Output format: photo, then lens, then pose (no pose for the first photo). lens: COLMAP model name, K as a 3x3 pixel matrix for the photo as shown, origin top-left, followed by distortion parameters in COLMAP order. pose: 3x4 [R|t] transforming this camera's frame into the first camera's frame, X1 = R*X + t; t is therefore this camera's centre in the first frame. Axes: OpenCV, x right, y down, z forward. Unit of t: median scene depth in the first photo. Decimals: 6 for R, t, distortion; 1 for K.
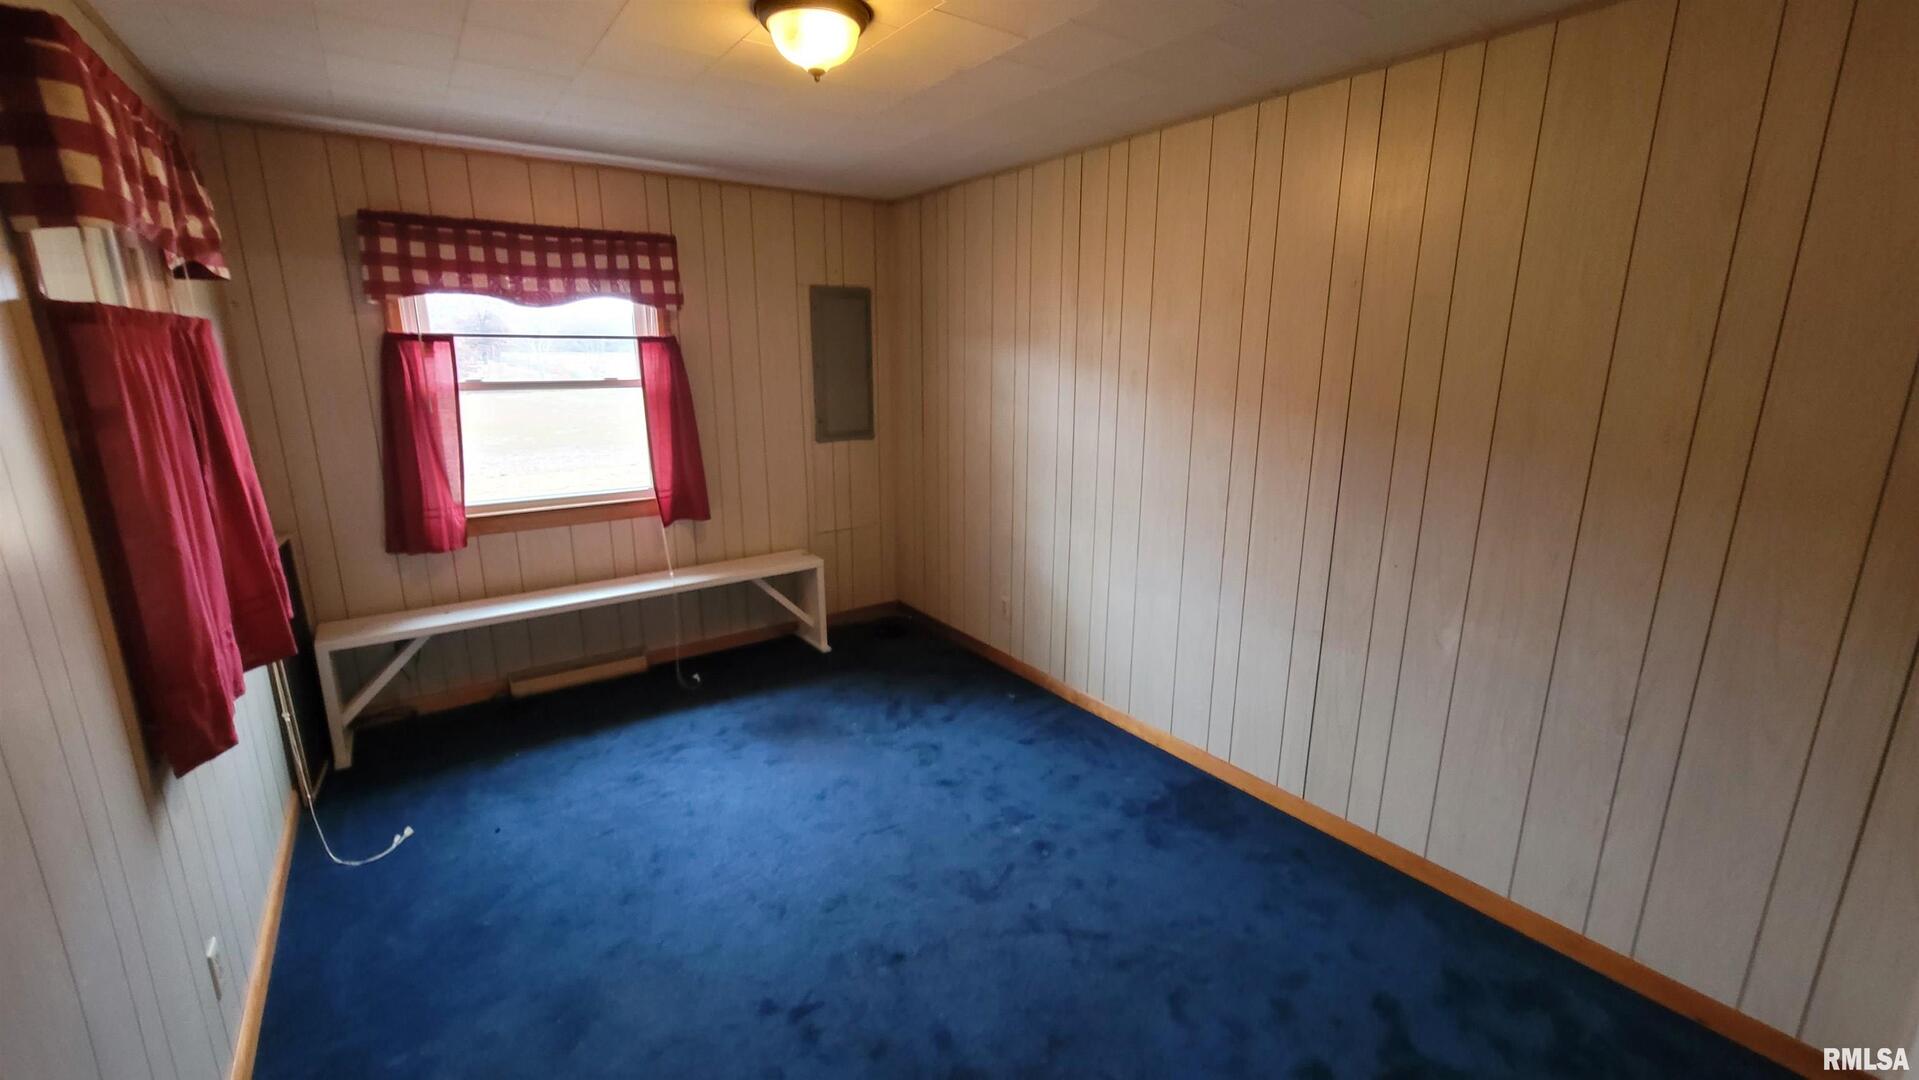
lens RADIAL K [[775.5, 0, 956.9], [0, 775.5, 537.0], [0, 0, 1]] dist [-0.003299, 0.001548]
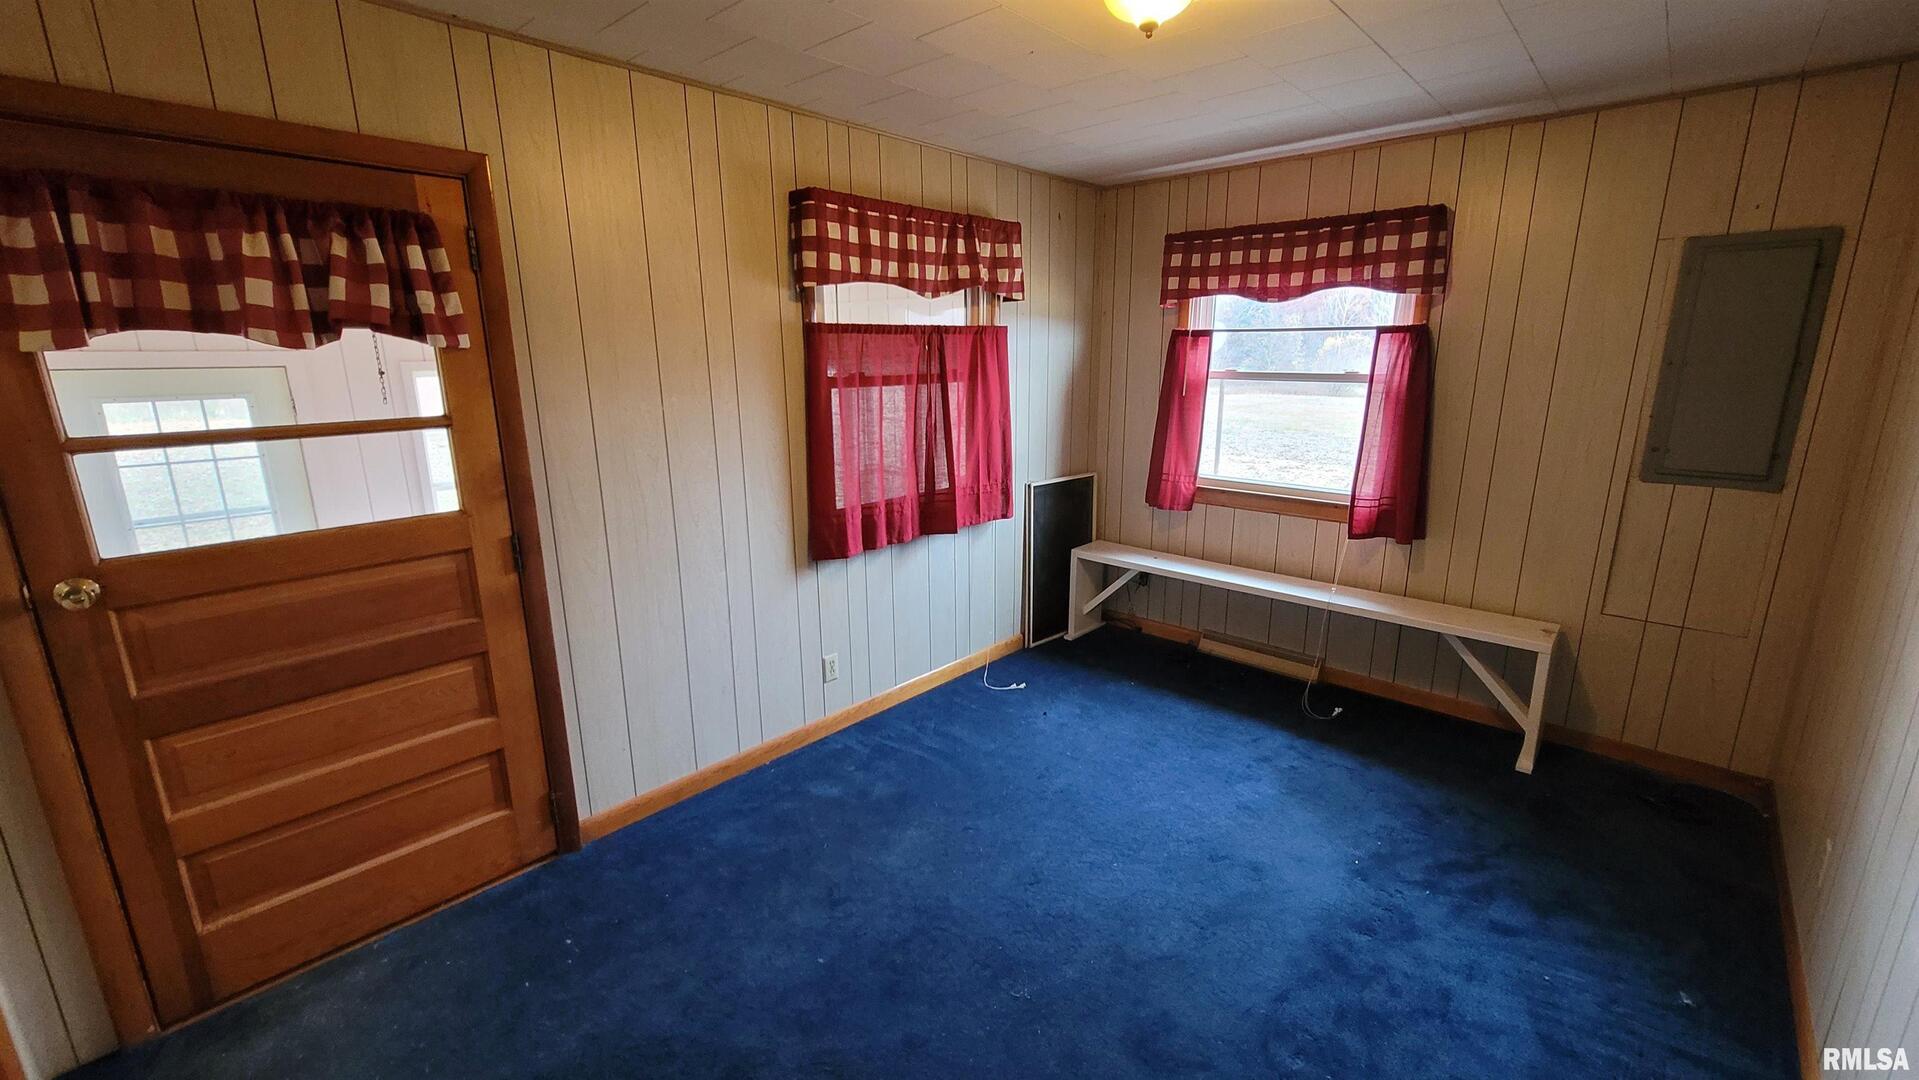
lens RADIAL K [[775.5, 0, 962.0], [0, 775.5, 537.2], [0, 0, 1]] dist [-0.003299, 0.001548]
pose [[0.212369, 0.229269, -0.949913, 0.413473], [-0.222335, 0.957928, 0.181497, -0.084065], [0.951560, 0.172655, 0.254409, 0.368755]]
